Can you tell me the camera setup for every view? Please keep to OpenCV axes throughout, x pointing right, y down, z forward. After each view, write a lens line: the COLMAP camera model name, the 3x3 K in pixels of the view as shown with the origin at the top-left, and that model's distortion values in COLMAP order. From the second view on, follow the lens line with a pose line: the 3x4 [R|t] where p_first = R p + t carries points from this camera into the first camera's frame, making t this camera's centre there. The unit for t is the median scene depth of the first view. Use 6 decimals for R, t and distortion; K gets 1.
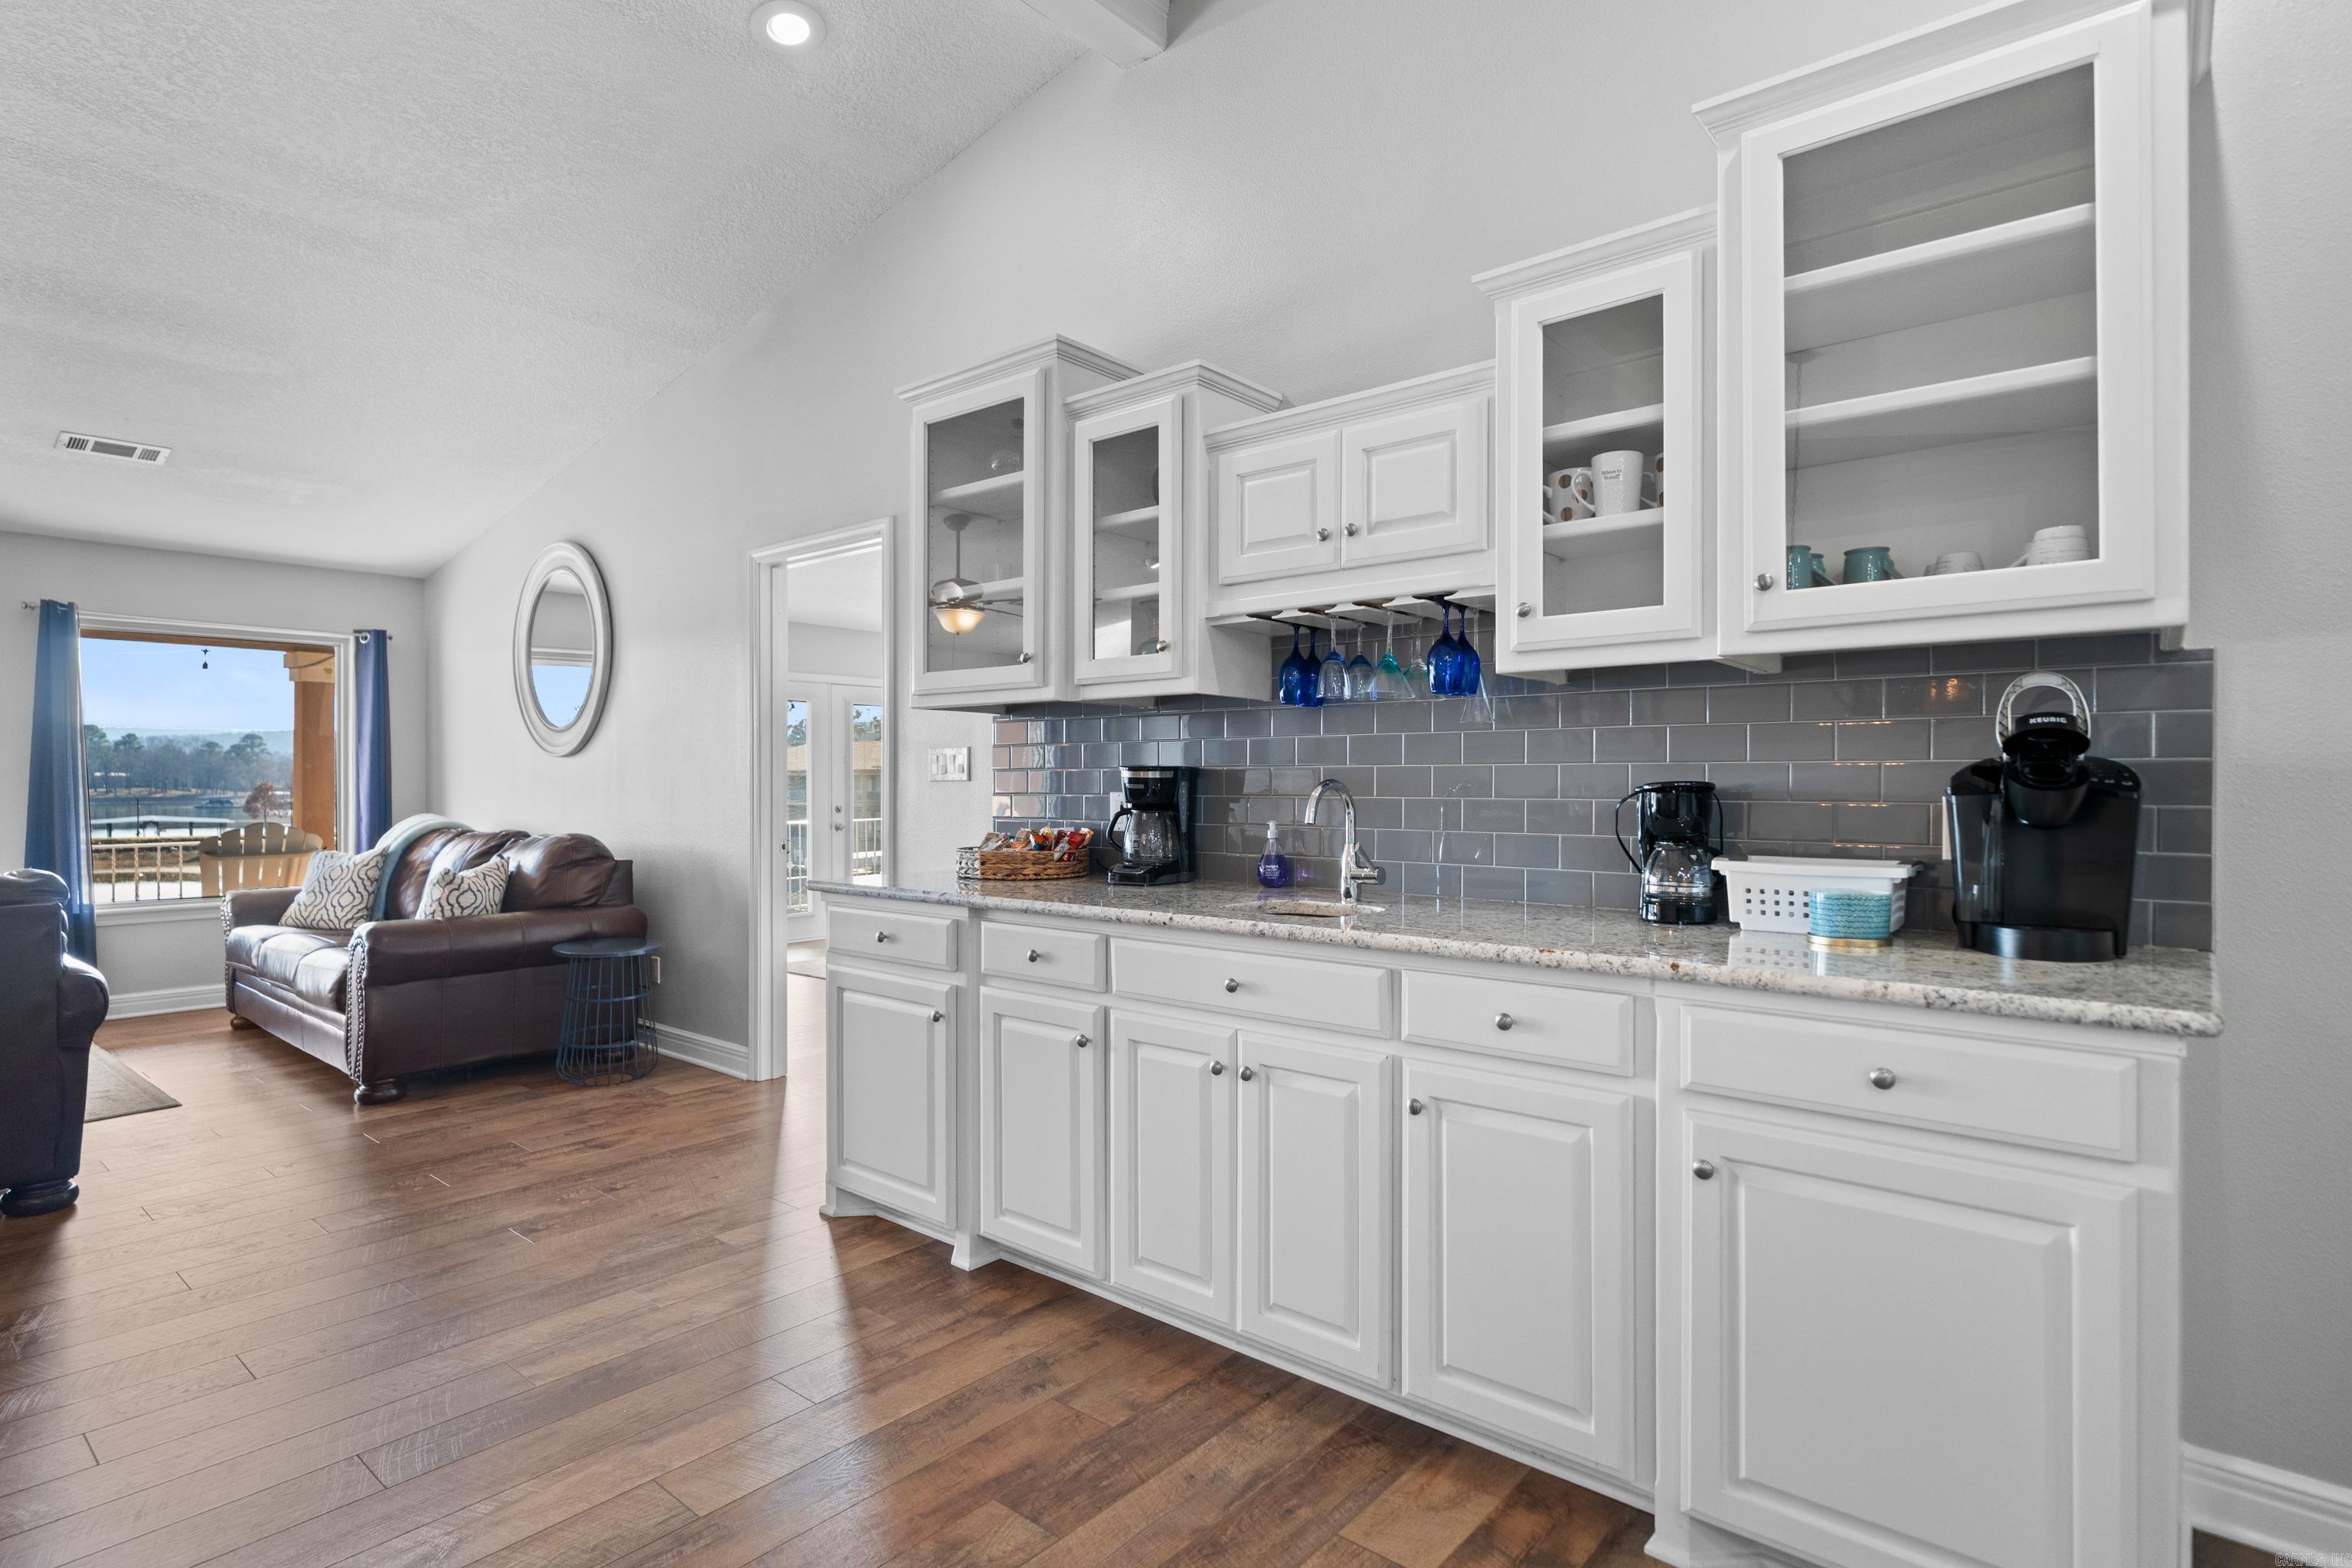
lens RADIAL K [[1161.5, 0, 1189.1], [0, 1161.5, 780.1], [0, 0, 1]] dist [-0.001459, 0.000069]
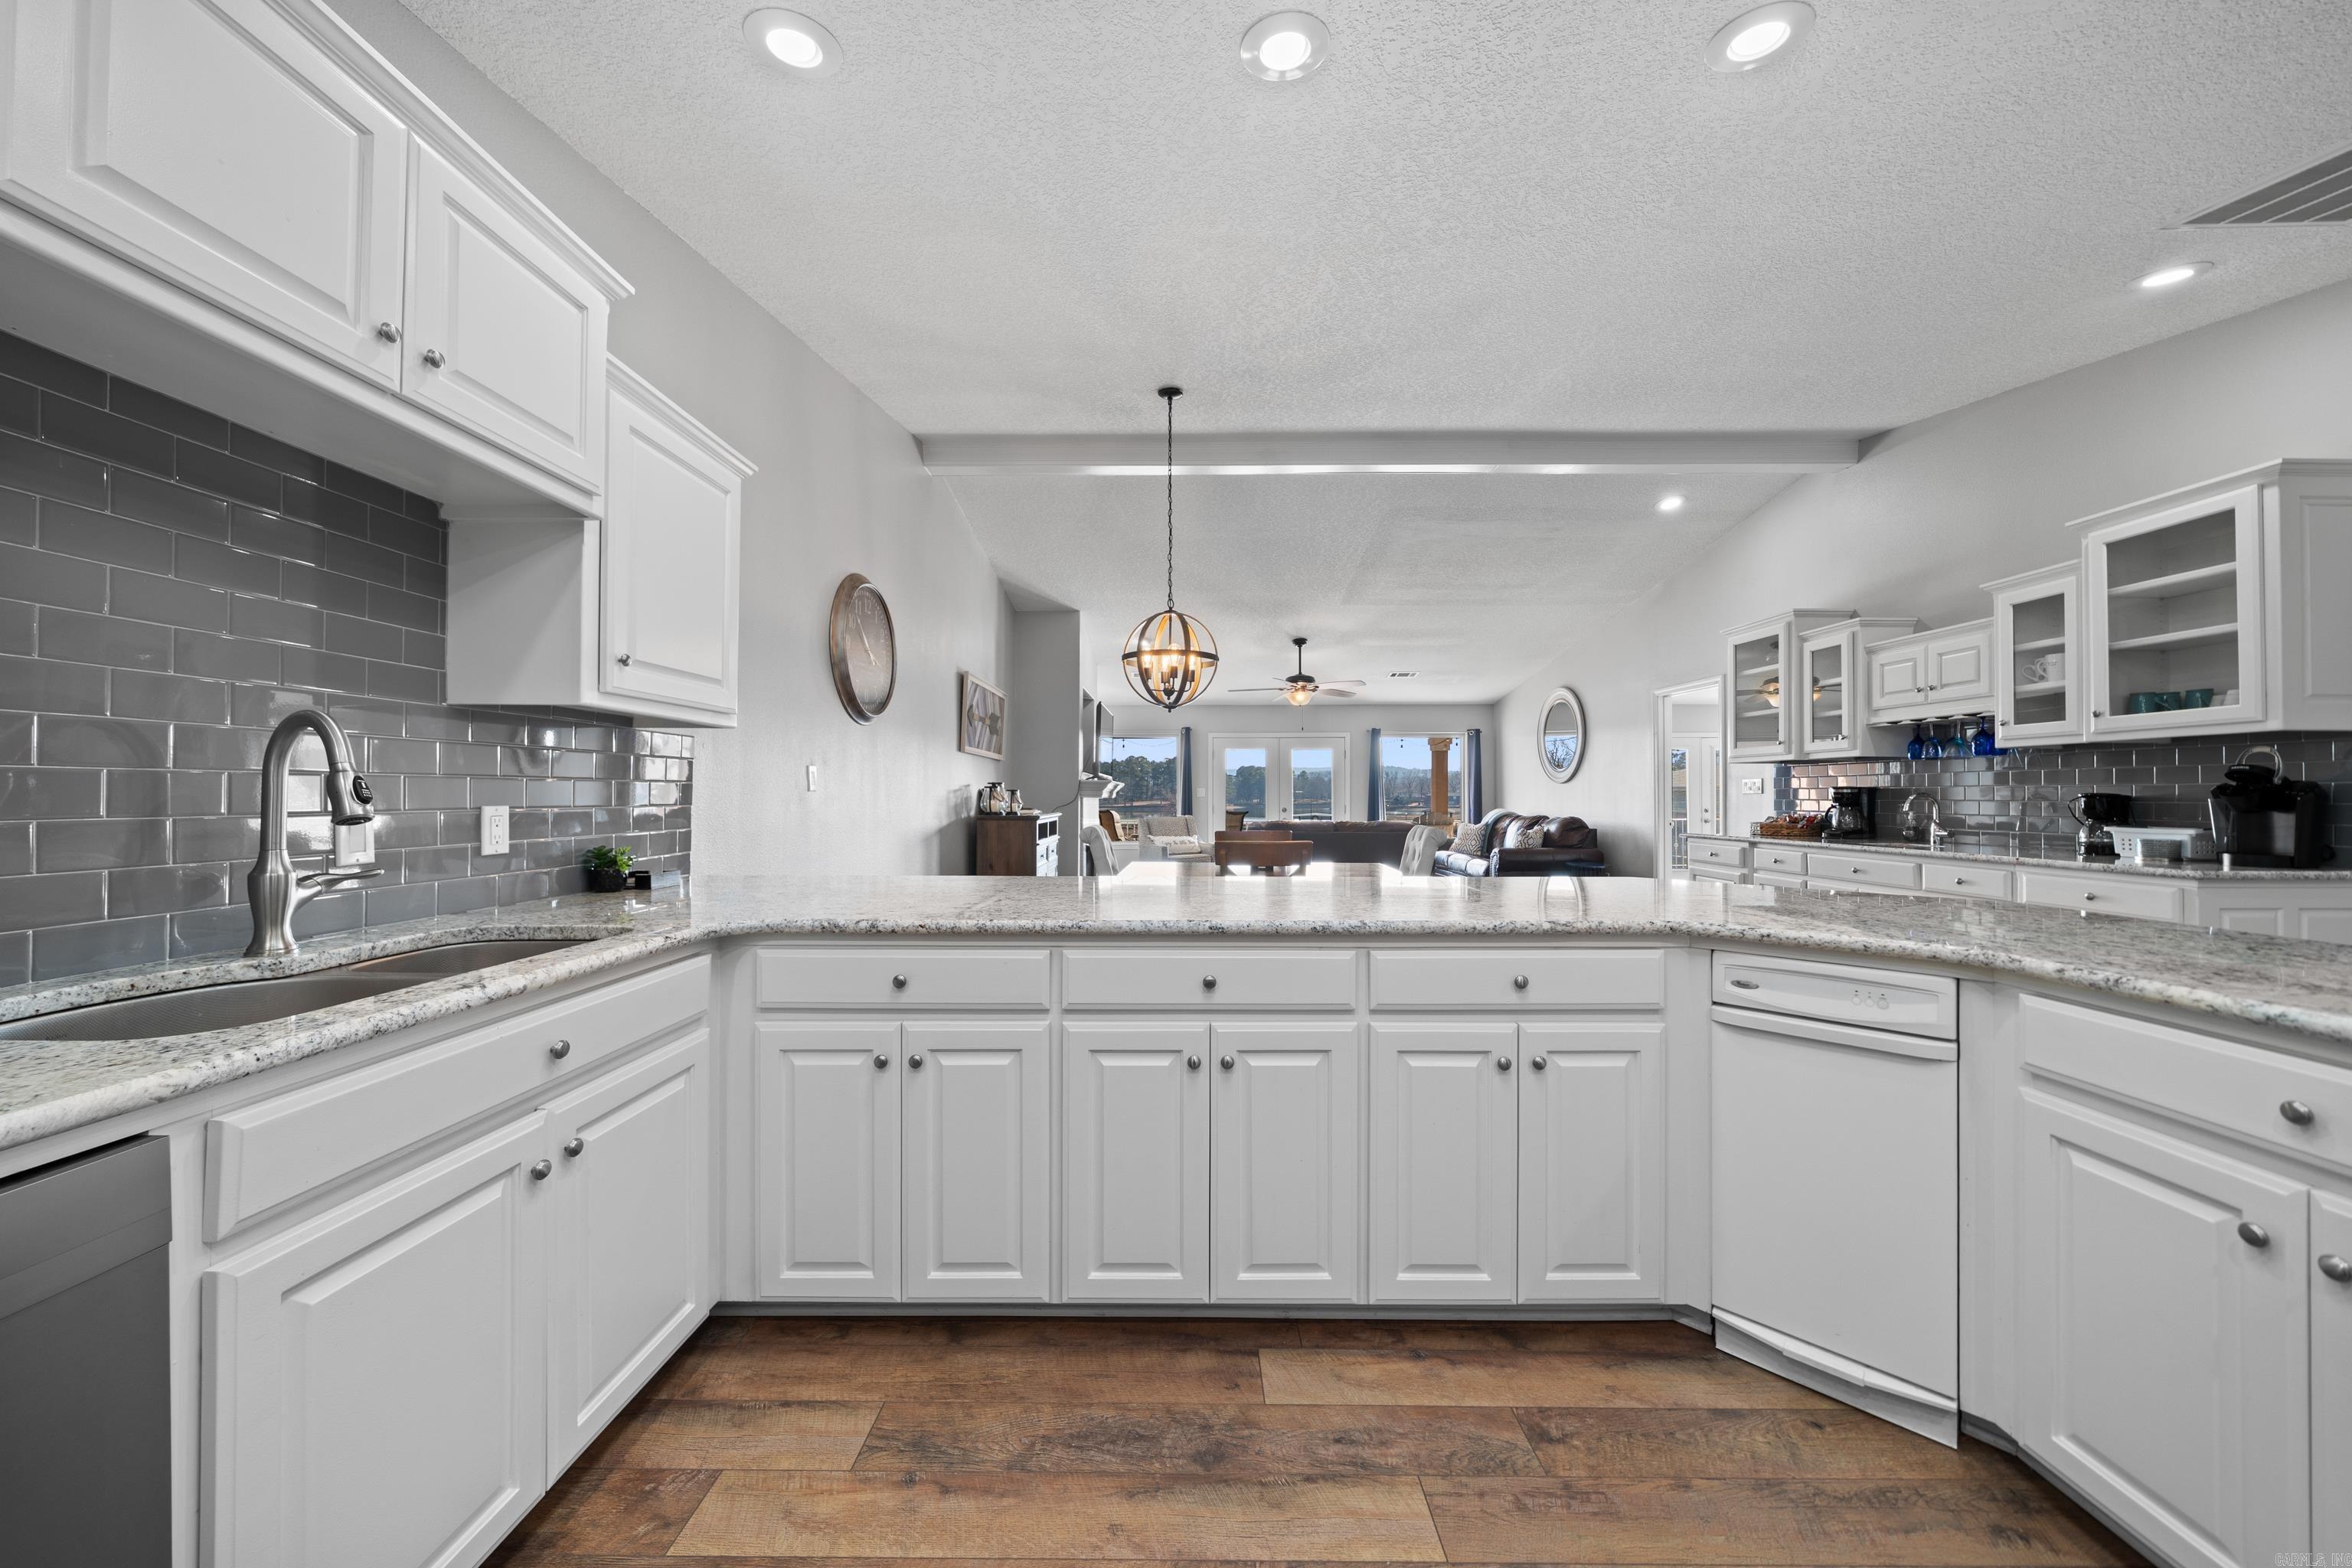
lens RADIAL K [[804.5, 0, 1176.3], [0, 804.5, 785.6], [0, 0, 1]] dist [-0.003067, -0.000086]
pose [[0.627168, -0.005274, -0.778866, 0.380961], [-0.004826, 0.999932, -0.010658, 0.008924], [0.778869, 0.010443, 0.627100, -1.046309]]
